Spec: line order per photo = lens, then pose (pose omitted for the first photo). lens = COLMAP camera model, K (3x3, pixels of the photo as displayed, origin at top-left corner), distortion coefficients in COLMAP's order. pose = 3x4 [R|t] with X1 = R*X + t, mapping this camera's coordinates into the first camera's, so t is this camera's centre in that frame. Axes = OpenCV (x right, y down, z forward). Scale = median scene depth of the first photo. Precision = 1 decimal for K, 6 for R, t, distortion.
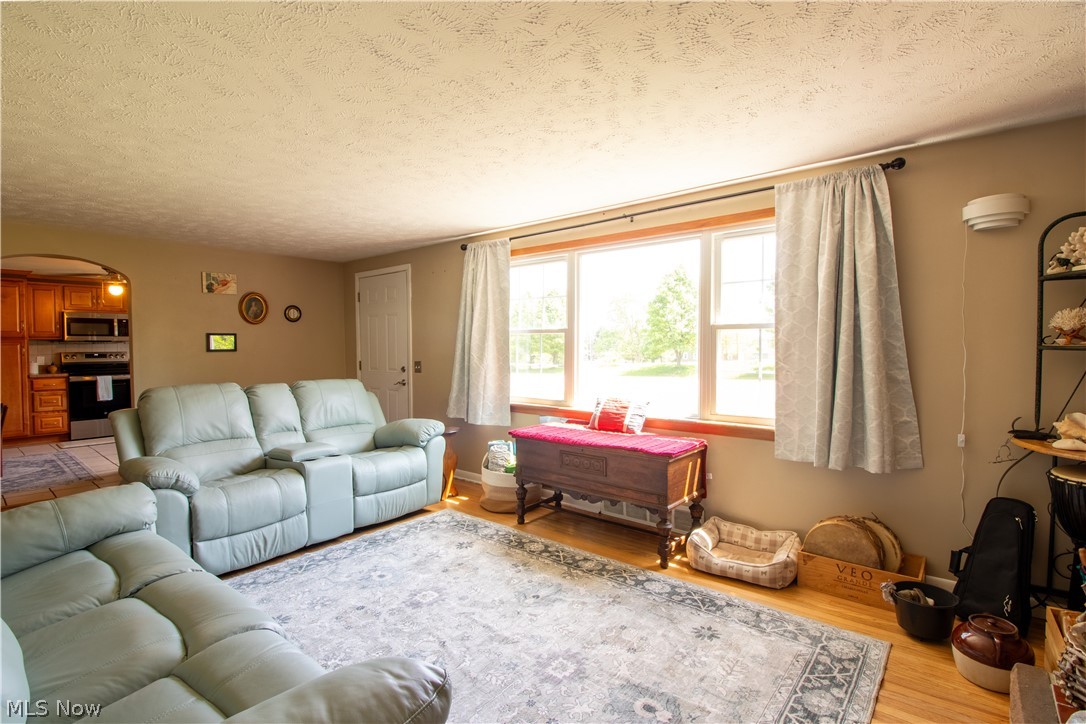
lens RADIAL K [[517.3, 0, 535.6], [0, 517.3, 359.7], [0, 0, 1]] dist [-0.017307, -0.003082]
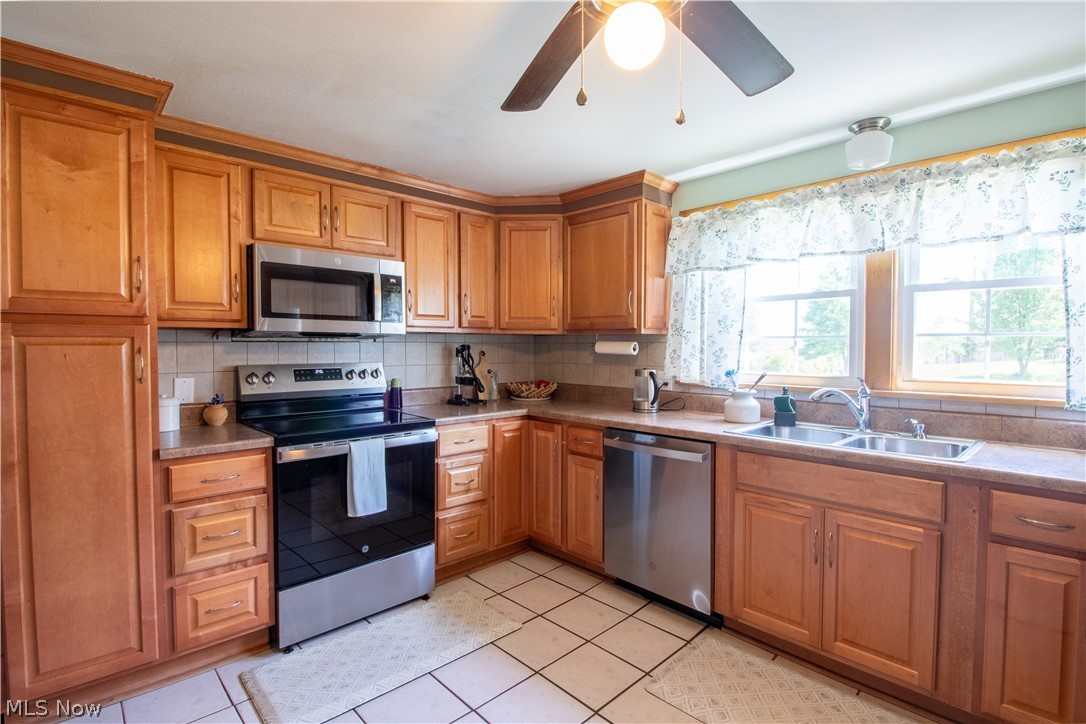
lens RADIAL K [[517.3, 0, 549.4], [0, 517.3, 358.8], [0, 0, 1]] dist [-0.017307, -0.003082]
pose [[0.994048, 0.004062, -0.108870, -0.718111], [-0.005056, 0.999948, -0.008859, -0.018361], [0.108828, 0.009356, 0.994017, 0.707068]]
